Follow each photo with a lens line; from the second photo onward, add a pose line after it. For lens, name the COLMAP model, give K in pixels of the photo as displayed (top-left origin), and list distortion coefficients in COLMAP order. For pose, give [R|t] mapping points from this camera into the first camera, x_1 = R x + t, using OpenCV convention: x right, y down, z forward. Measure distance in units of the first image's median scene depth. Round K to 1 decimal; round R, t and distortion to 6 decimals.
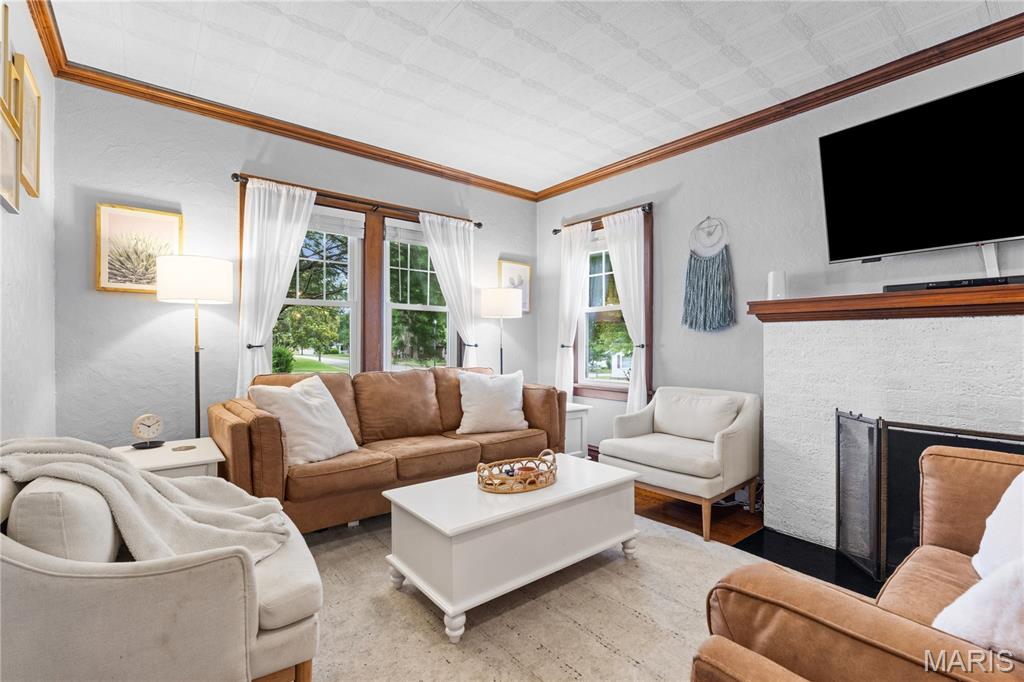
lens RADIAL K [[452.1, 0, 514.0], [0, 452.1, 342.6], [0, 0, 1]] dist [0.000532, 0.000225]
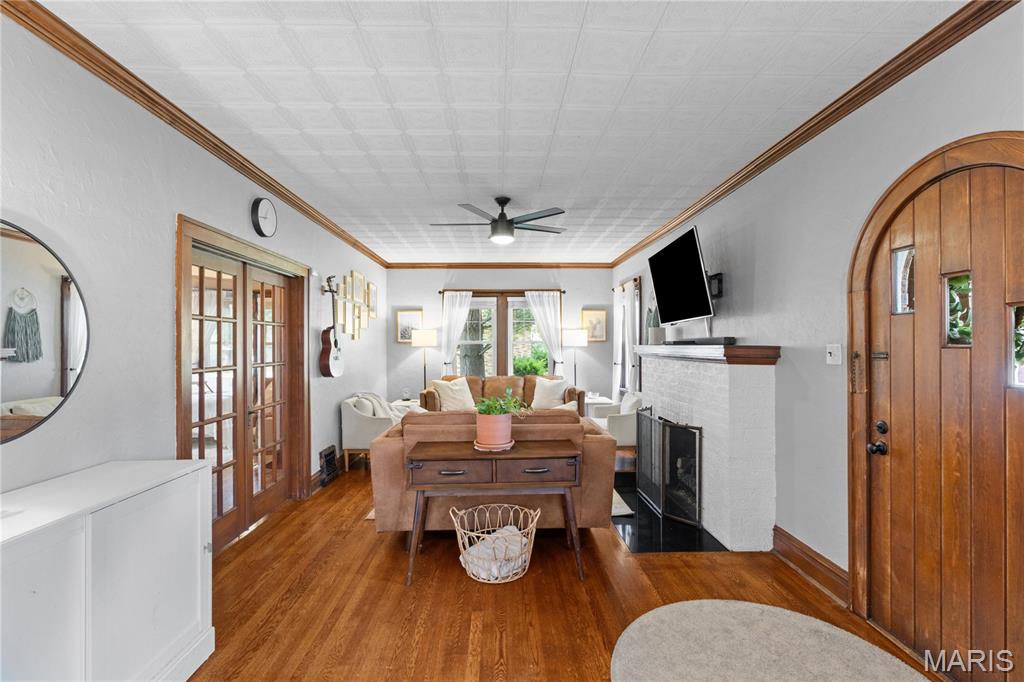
lens RADIAL K [[459.8, 0, 513.2], [0, 459.8, 344.6], [0, 0, 1]] dist [-0.001315, -0.000120]
pose [[0.795973, -0.003770, -0.605320, 0.965357], [0.002984, 0.999993, -0.002304, -0.070291], [0.605325, 0.000028, 0.795979, -0.579001]]
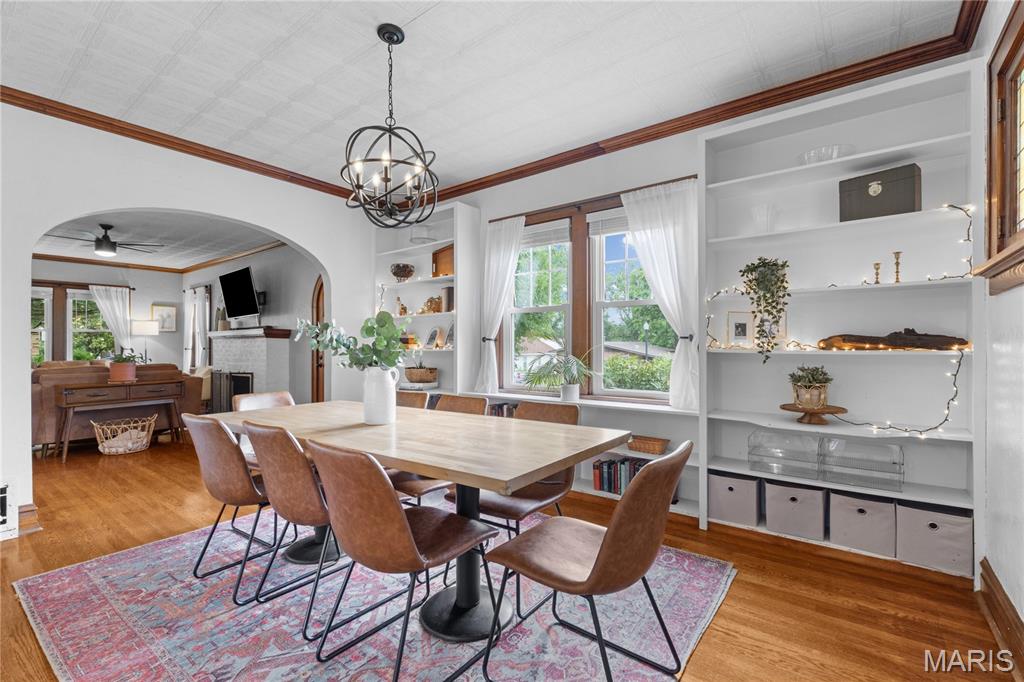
lens RADIAL K [[459.8, 0, 513.2], [0, 459.8, 344.6], [0, 0, 1]] dist [-0.001315, -0.000120]
pose [[0.973521, -0.004113, 0.228559, 1.291879], [0.005804, 0.999961, -0.006727, 0.010458], [-0.228522, 0.007875, 0.973507, -1.606226]]
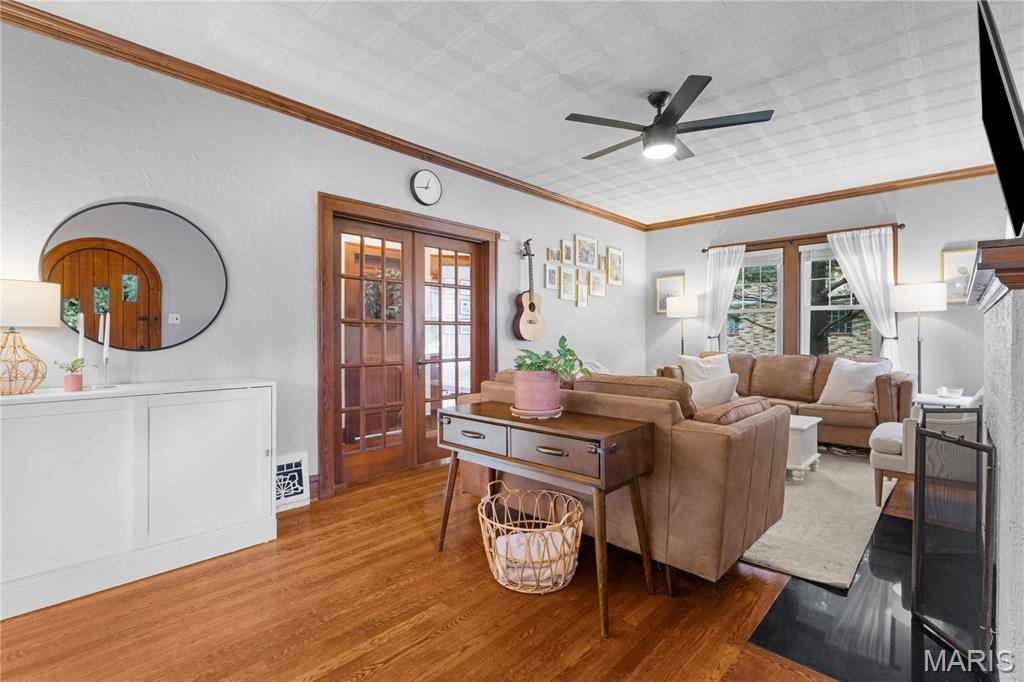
lens RADIAL K [[463.6, 0, 512.0], [0, 463.6, 341.0], [0, 0, 1]] dist [-0.003039, -0.000093]
pose [[0.125276, 0.012590, -0.992042, 1.062665], [-0.003354, 0.999919, 0.012267, 0.001929], [0.992116, 0.001791, 0.125308, -0.060386]]
